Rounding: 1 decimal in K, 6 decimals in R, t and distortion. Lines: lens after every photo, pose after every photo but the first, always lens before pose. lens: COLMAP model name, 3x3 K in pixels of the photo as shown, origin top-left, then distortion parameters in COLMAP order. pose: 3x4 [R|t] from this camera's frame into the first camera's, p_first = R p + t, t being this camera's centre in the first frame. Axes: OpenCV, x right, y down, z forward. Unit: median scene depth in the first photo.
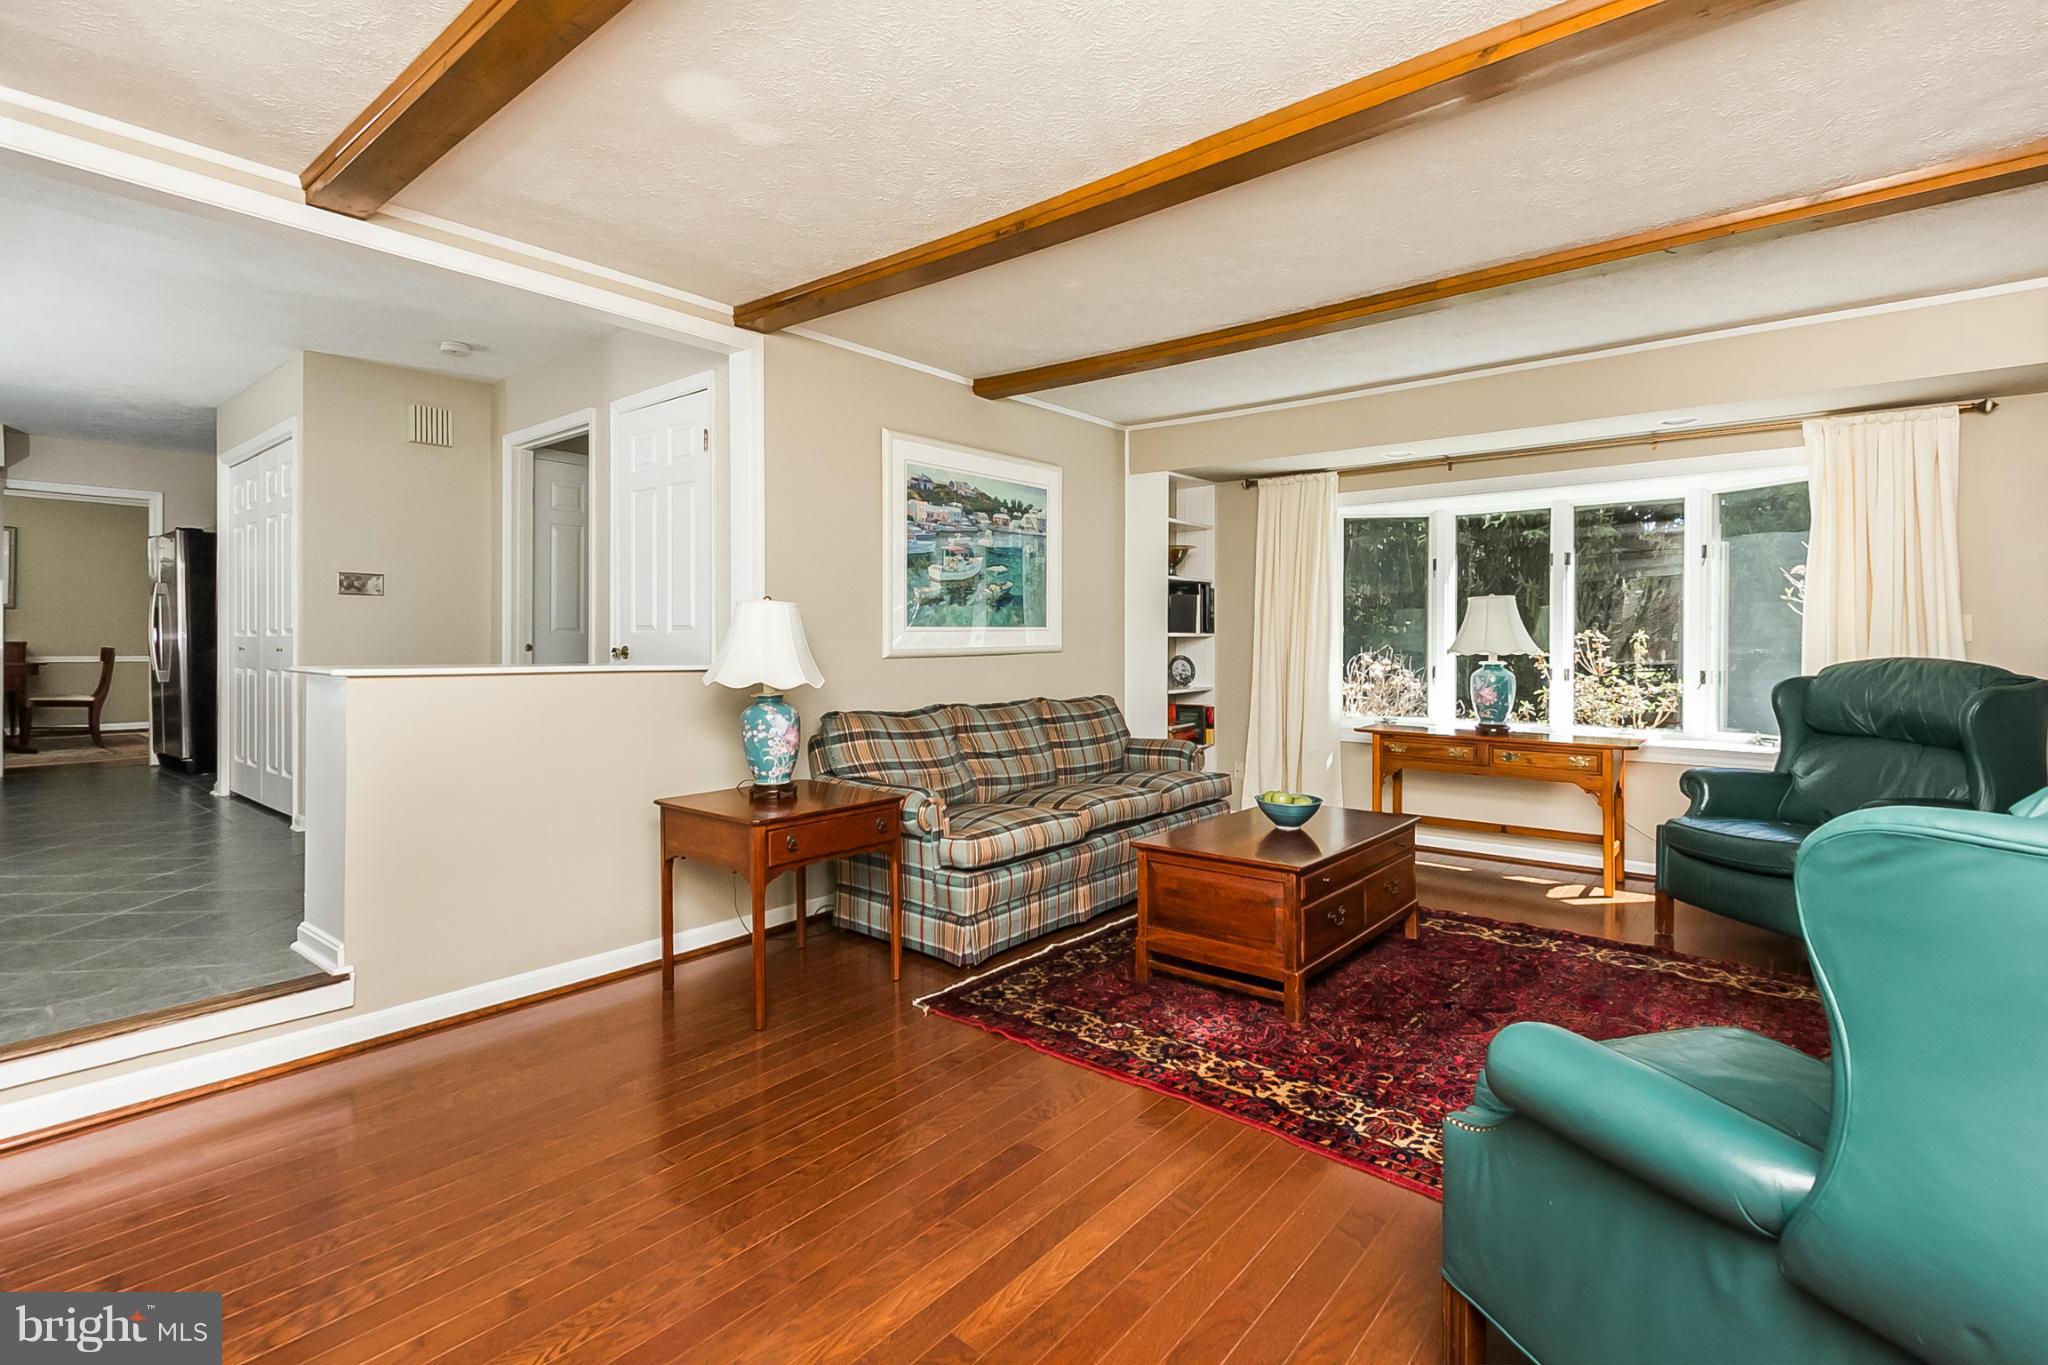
lens RADIAL K [[960.7, 0, 1079.6], [0, 960.7, 646.5], [0, 0, 1]] dist [0.003397, 0.000236]
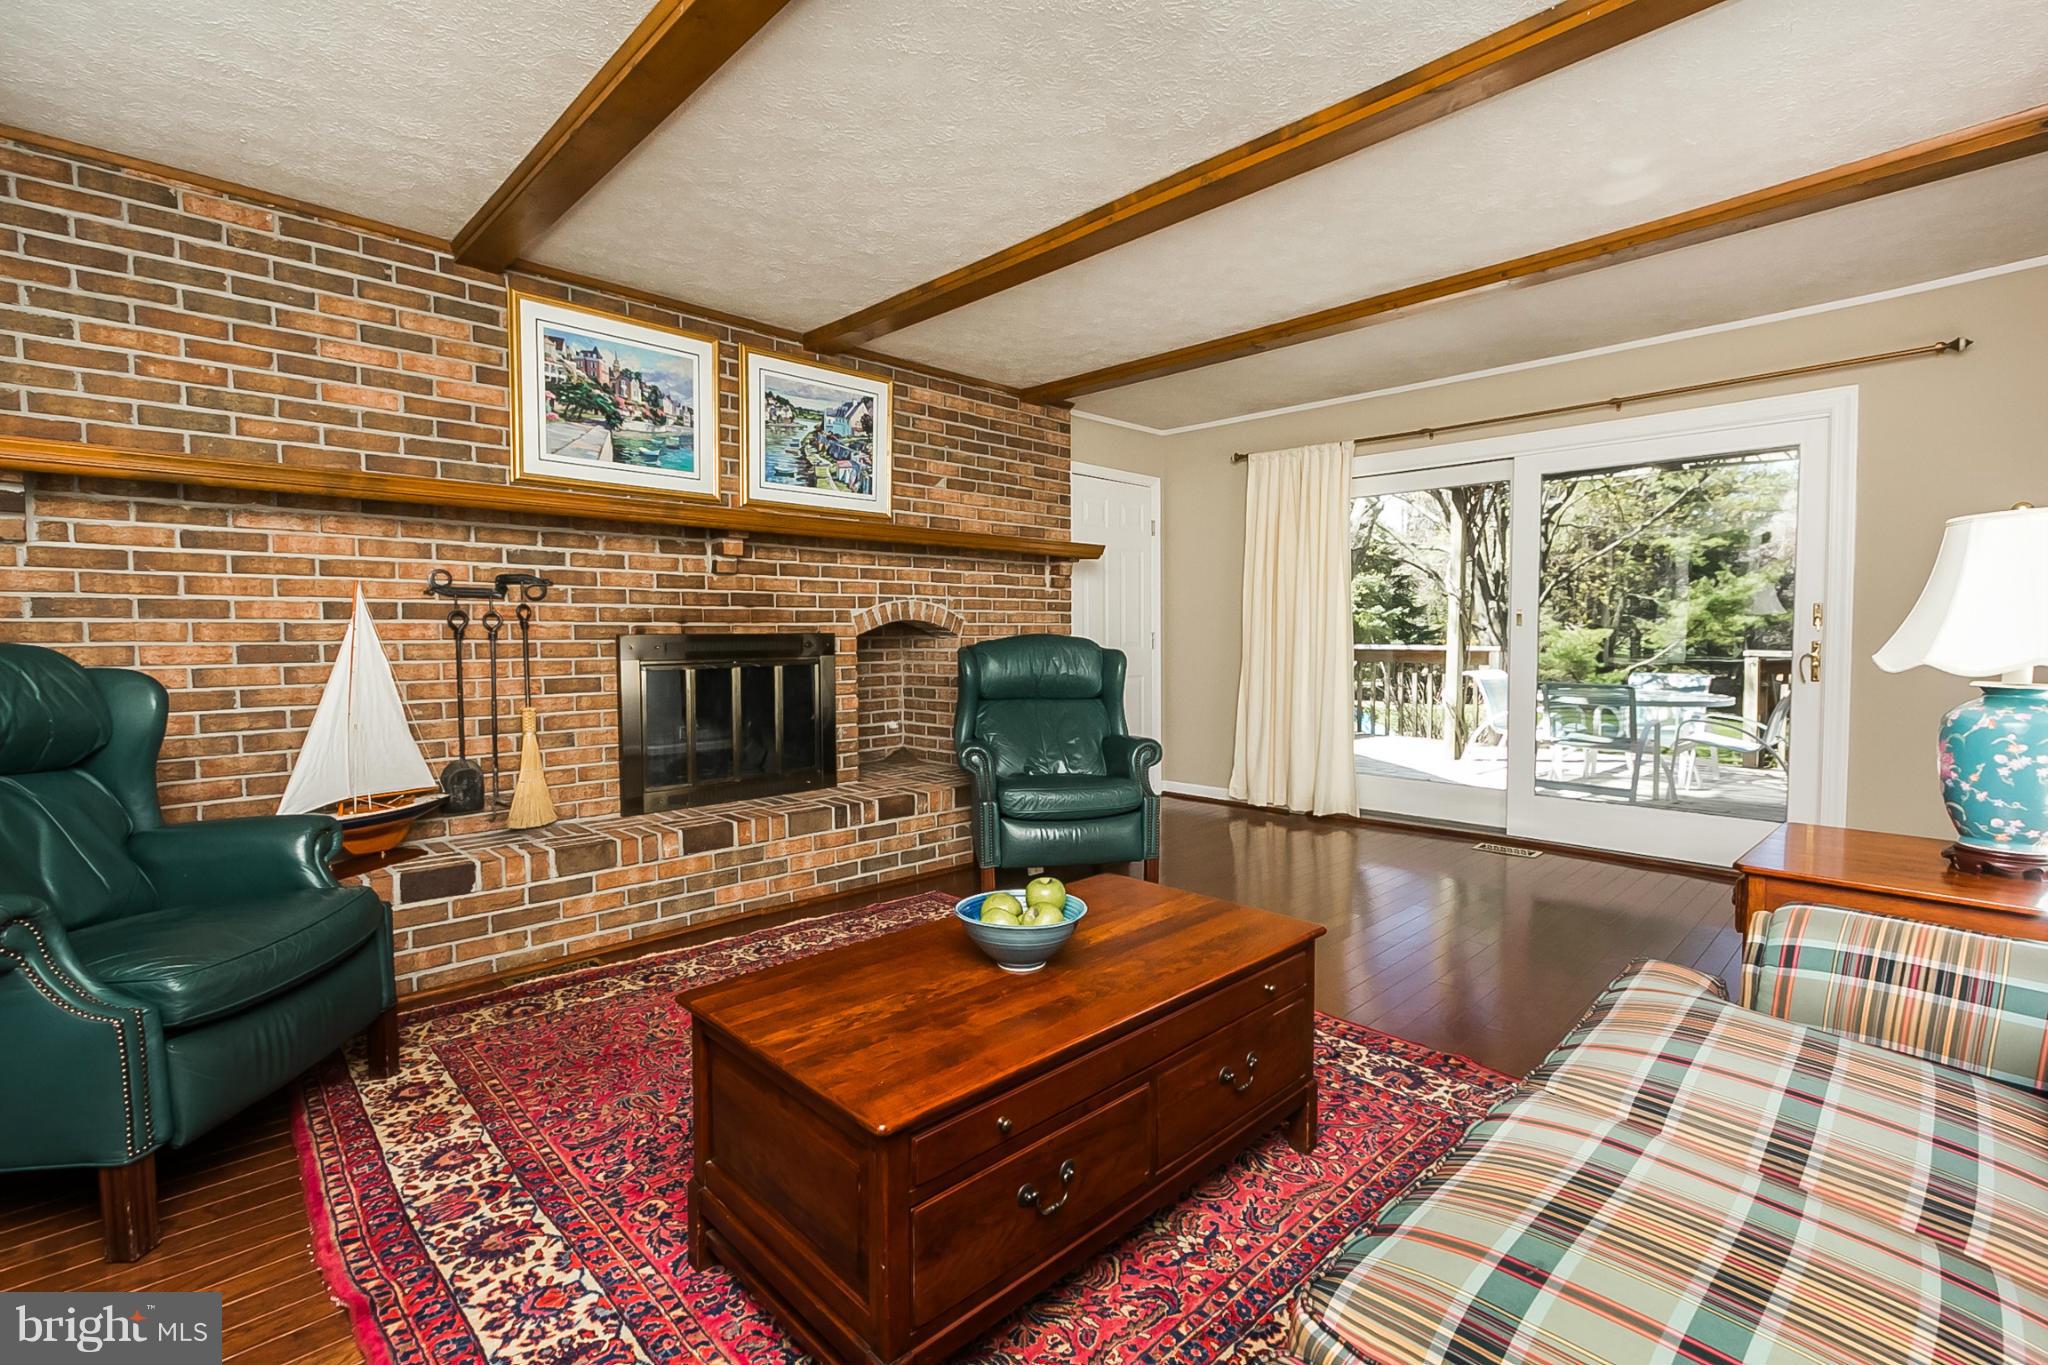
lens RADIAL K [[930.6, 0, 1024.0], [0, 930.6, 682.5], [0, 0, 1]] dist [0.008585, 0.000016]
pose [[-0.988816, -0.011389, 0.148702, 0.181616], [-0.003365, 0.998530, 0.054100, 0.011333], [-0.149100, 0.052995, -0.987401, 1.800460]]
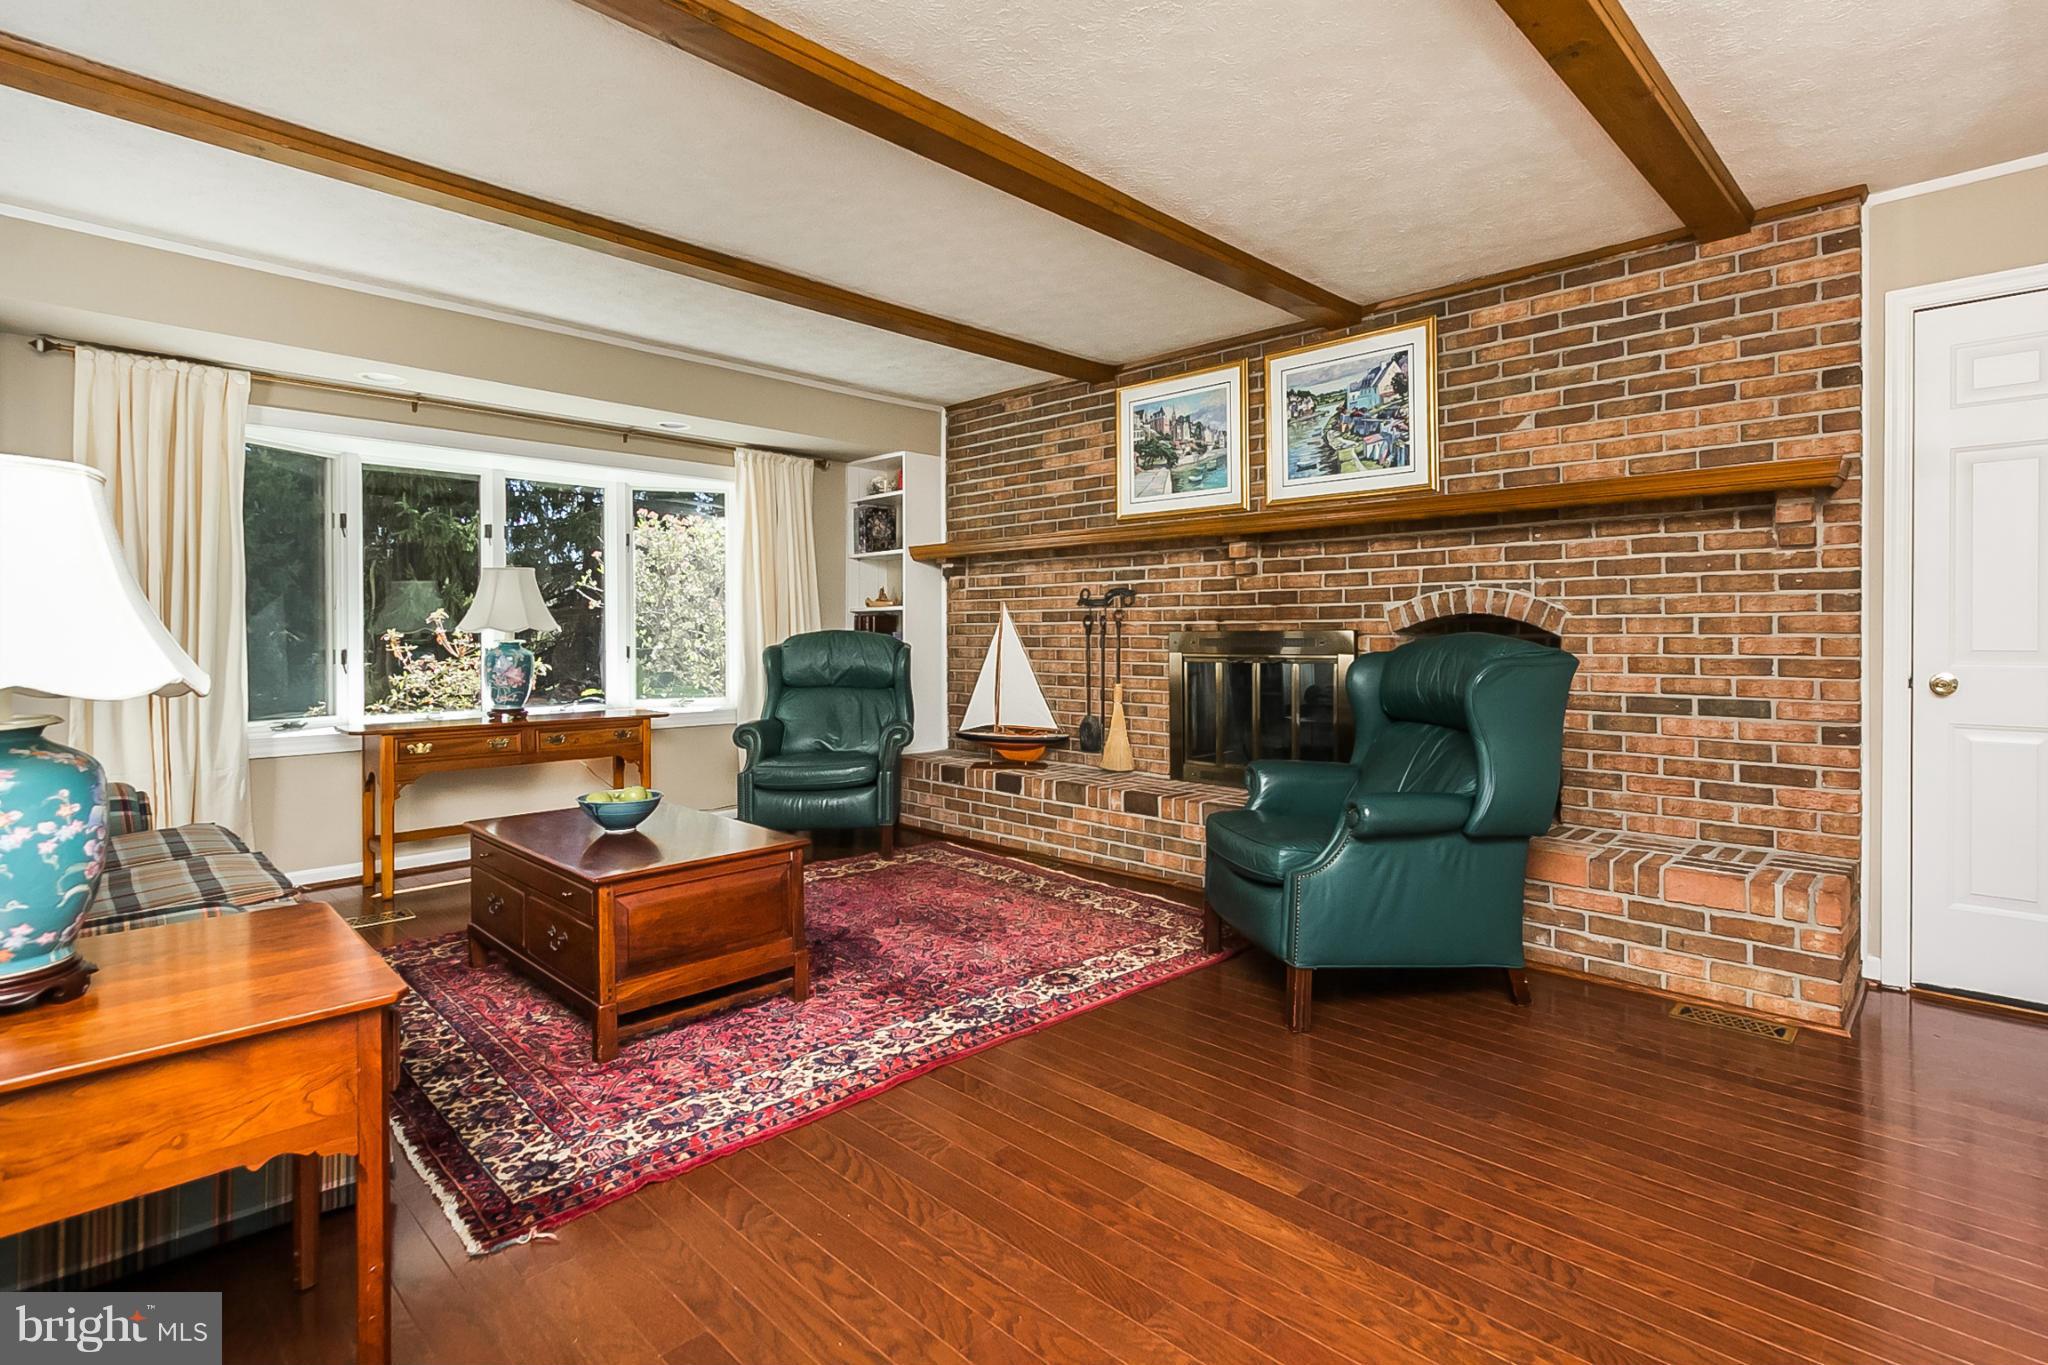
lens RADIAL K [[960.7, 0, 1079.6], [0, 960.7, 646.5], [0, 0, 1]] dist [0.003397, 0.000236]
pose [[0.093743, -0.022619, 0.995339, -0.717781], [0.002848, 0.999744, 0.022451, 0.005155], [-0.995592, 0.000730, 0.093783, 0.619332]]
